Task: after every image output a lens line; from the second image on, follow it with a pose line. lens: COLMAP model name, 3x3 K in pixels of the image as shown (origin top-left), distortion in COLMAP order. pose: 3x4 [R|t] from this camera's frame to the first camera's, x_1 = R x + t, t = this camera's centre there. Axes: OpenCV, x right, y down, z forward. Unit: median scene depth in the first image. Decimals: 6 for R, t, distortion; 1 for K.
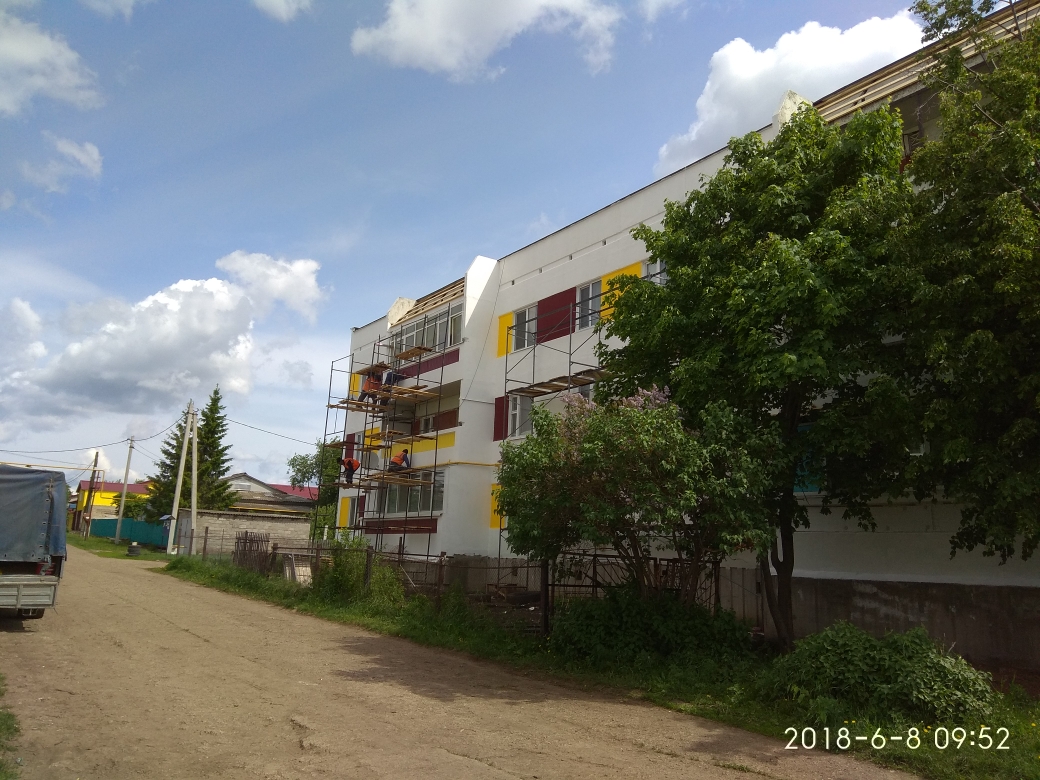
lens RADIAL K [[790.6, 0, 520.0], [0, 790.6, 390.0], [0, 0, 1]] dist [0.105004, -0.155606]
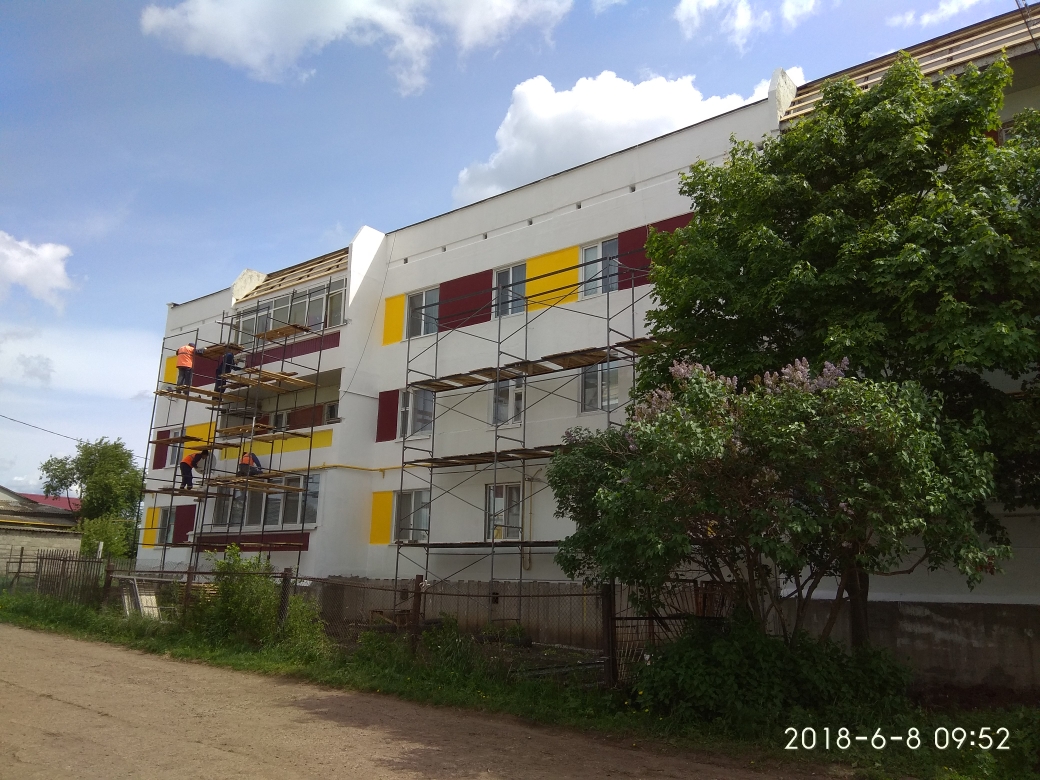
lens RADIAL K [[777.9, 0, 524.6], [0, 777.9, 400.4], [0, 0, 1]] dist [0.052228, -0.057515]
pose [[0.954641, 0.054599, 0.292709, -0.131014], [-0.051560, 0.998506, -0.018094, 0.026799], [-0.293260, 0.002181, 0.956030, 0.151533]]
